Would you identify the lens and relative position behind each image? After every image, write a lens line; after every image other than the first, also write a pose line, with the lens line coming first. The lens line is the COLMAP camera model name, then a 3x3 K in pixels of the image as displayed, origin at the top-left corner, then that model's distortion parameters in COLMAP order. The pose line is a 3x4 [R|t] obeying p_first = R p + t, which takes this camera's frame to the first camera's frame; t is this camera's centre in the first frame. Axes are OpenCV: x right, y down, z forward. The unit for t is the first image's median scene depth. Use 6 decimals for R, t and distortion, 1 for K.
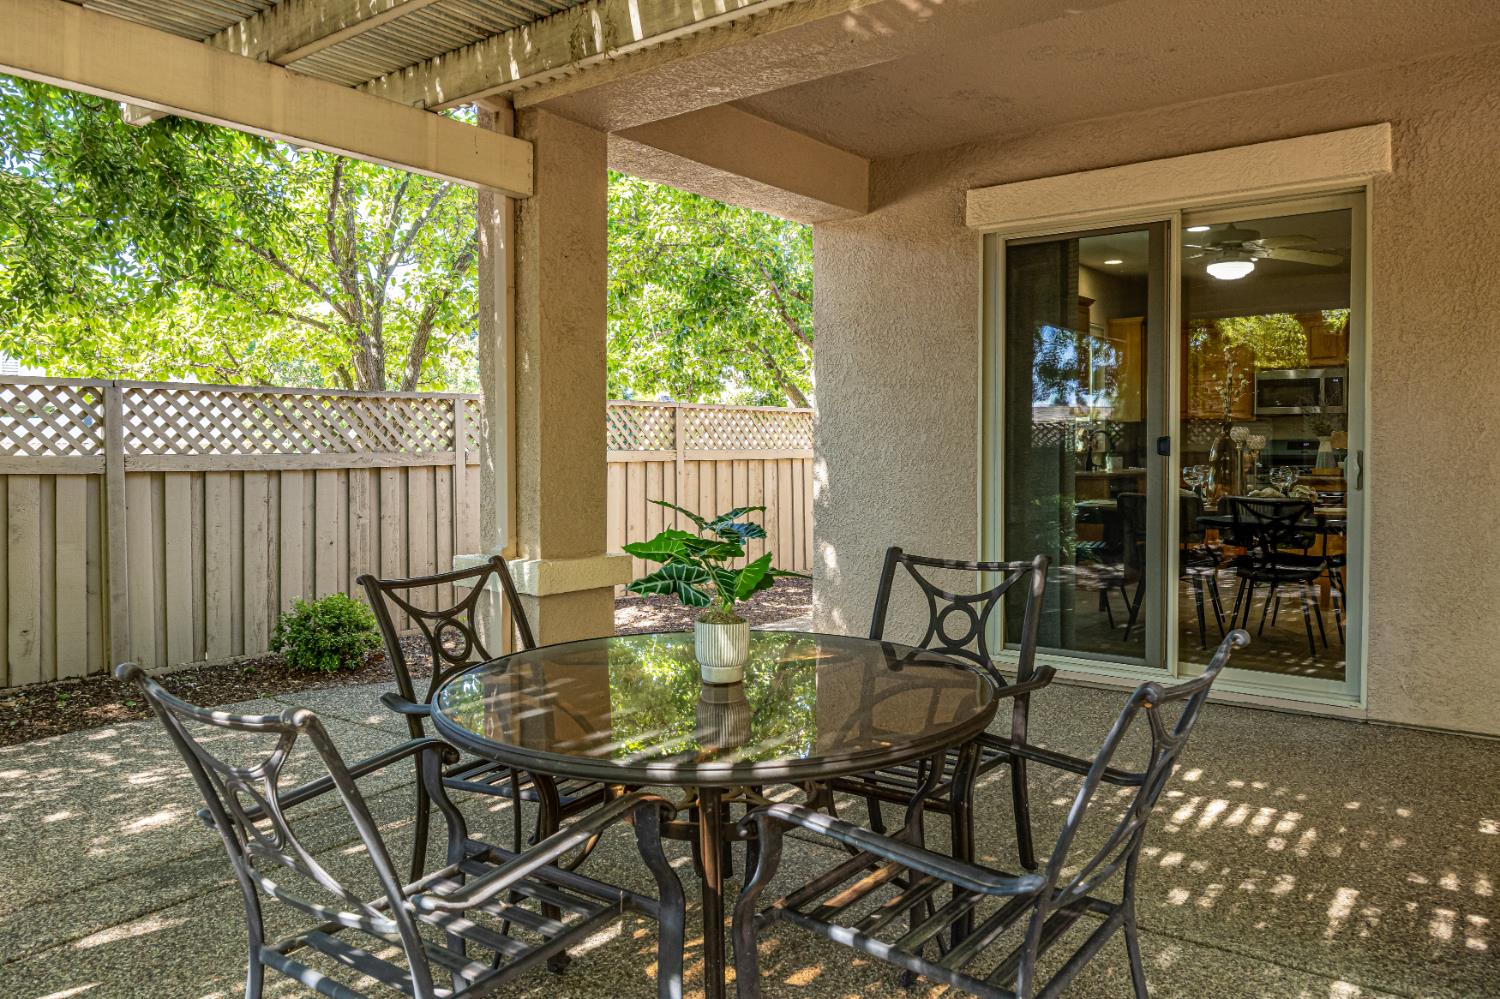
lens RADIAL K [[1067.9, 0, 752.4], [0, 1067.9, 488.3], [0, 0, 1]] dist [-0.000008, -0.000099]
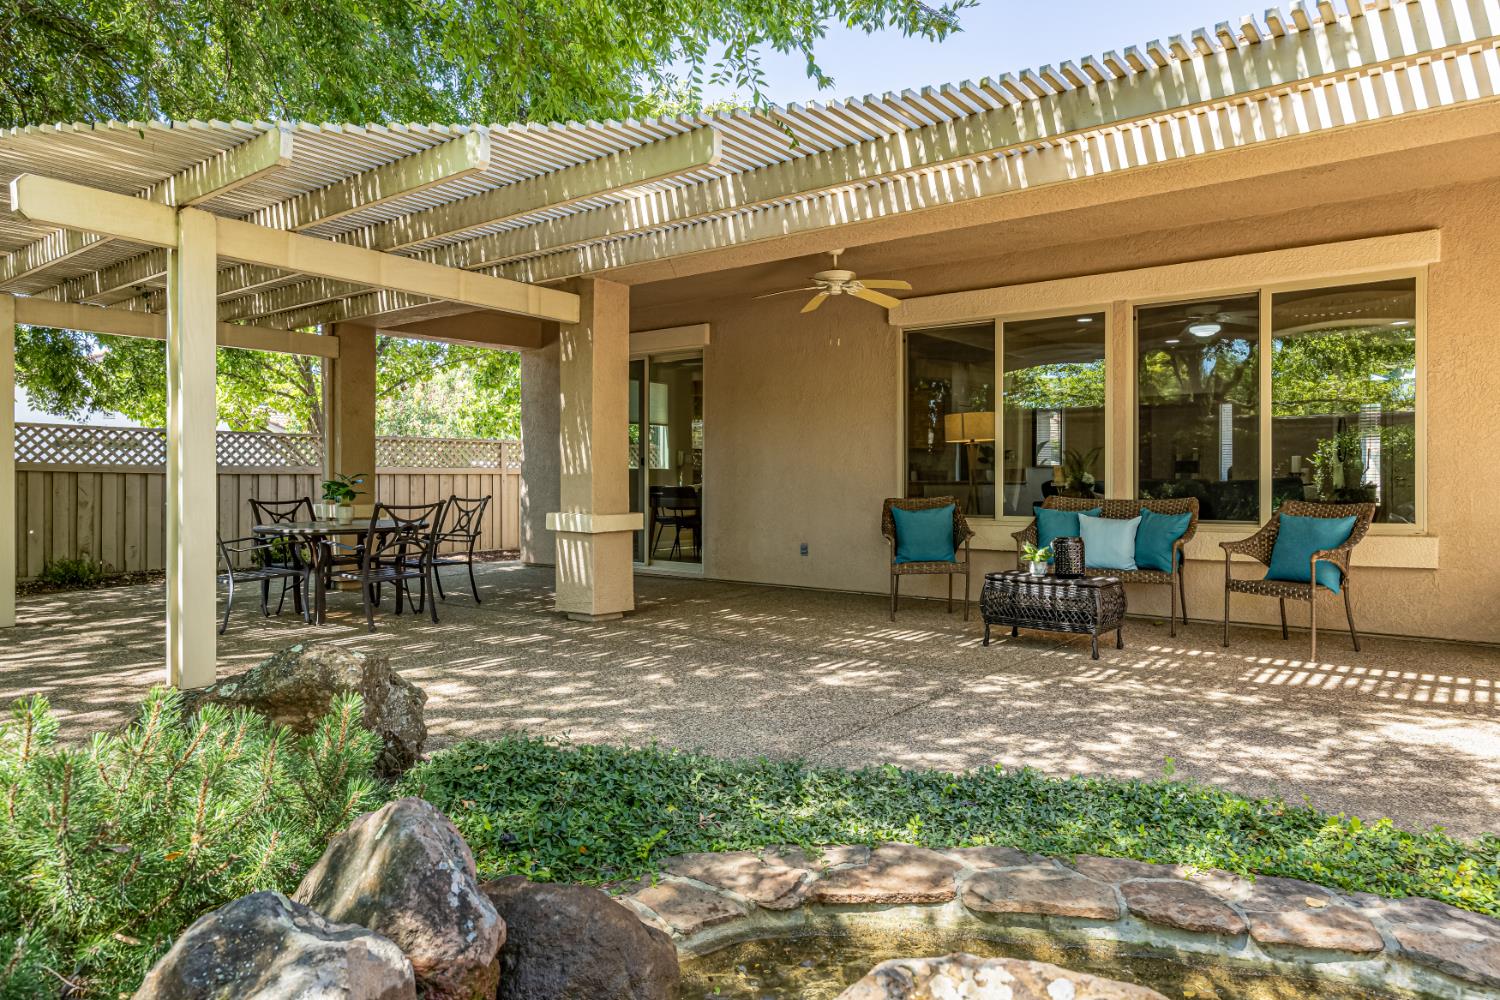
lens RADIAL K [[993.8, 0, 747.3], [0, 993.8, 503.5], [0, 0, 1]] dist [-0.003404, -0.000344]
pose [[0.999641, 0.003539, -0.026546, 0.722702], [-0.003922, 0.999889, -0.014360, 0.084068], [0.026492, 0.014459, 0.999544, -1.147255]]
